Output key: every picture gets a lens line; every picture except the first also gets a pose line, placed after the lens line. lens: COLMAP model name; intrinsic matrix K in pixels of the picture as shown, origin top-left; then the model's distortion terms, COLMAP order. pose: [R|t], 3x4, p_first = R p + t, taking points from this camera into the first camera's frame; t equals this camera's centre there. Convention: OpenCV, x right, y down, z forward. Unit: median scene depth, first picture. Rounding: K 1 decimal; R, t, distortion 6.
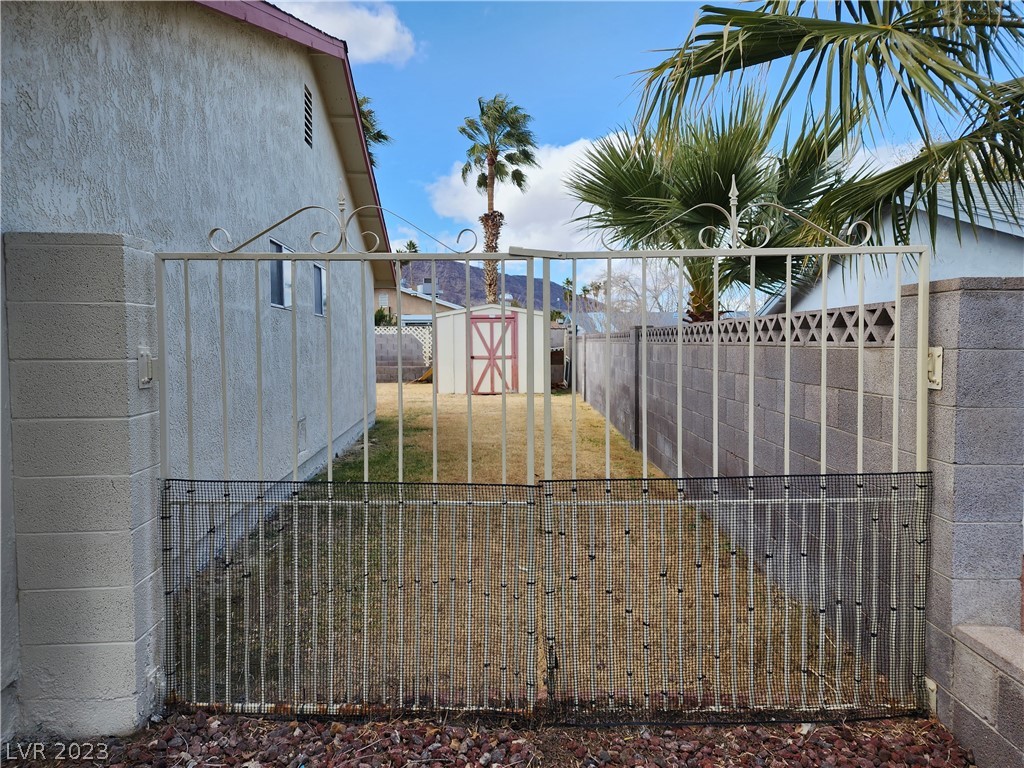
lens RADIAL K [[679.8, 0, 512.1], [0, 679.8, 378.4], [0, 0, 1]] dist [0.093204, -0.095925]
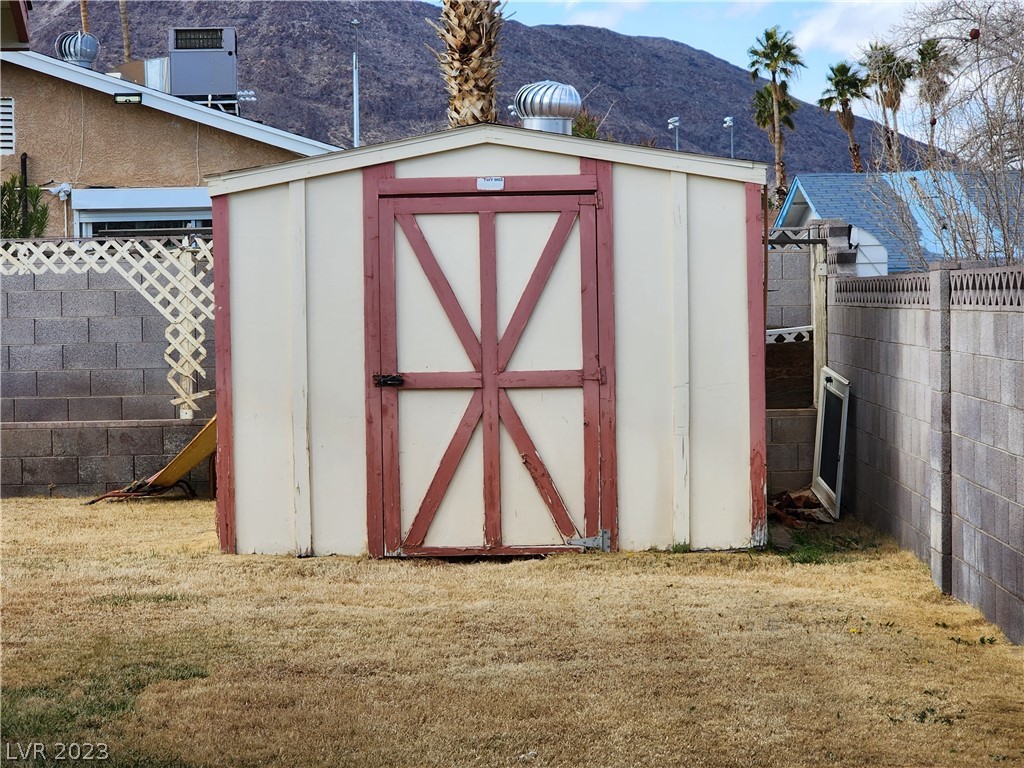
lens RADIAL K [[2797.4, 0, 512.0], [0, 2797.4, 384.0], [0, 0, 1]] dist [-0.457312, 0.206414]
pose [[0.999921, -0.008540, -0.009261, -0.012763], [0.008332, 0.999716, -0.022323, -0.009141], [0.009449, 0.022245, 0.999708, 0.118824]]
